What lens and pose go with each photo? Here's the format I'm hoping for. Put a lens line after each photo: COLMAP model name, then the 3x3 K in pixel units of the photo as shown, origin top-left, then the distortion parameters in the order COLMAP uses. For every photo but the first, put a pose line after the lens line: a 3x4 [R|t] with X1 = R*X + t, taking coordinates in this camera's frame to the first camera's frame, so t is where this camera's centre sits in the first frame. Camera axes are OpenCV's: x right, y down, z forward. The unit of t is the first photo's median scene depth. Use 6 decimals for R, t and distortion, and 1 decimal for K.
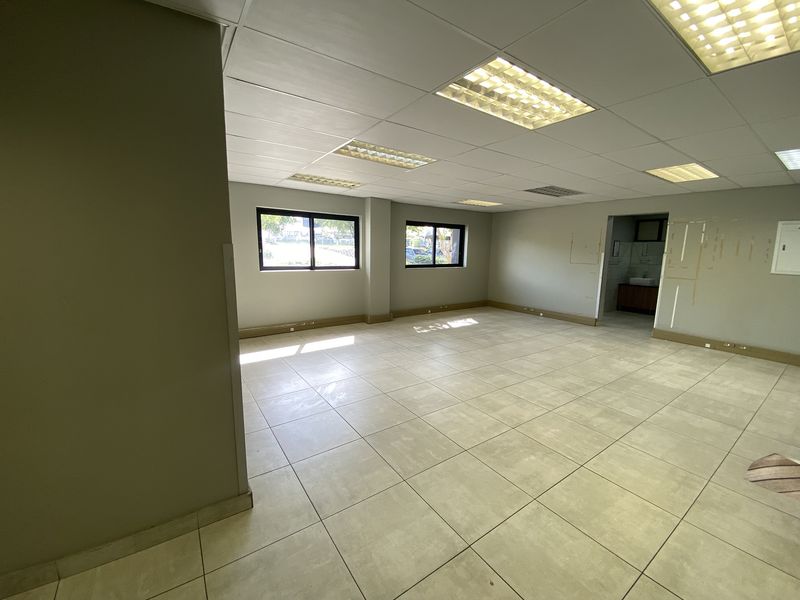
lens RADIAL K [[320.7, 0, 390.0], [0, 320.7, 310.0], [0, 0, 1]] dist [0.053837, -0.039457]
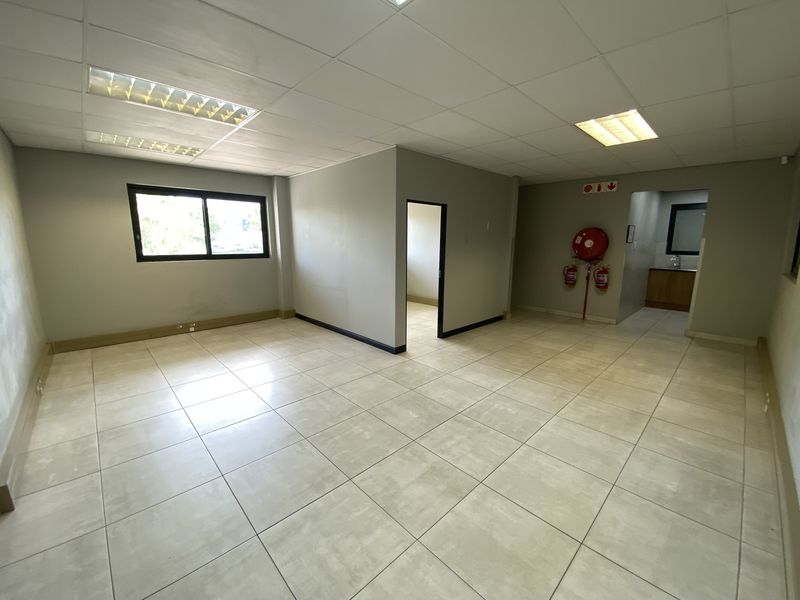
lens RADIAL K [[324.6, 0, 401.2], [0, 324.6, 295.8], [0, 0, 1]] dist [0.018263, -0.021095]
pose [[0.987452, -0.034472, 0.154110, 0.124831], [0.034574, 0.999400, 0.002018, -0.013699], [-0.154087, 0.003336, 0.988052, 0.083578]]
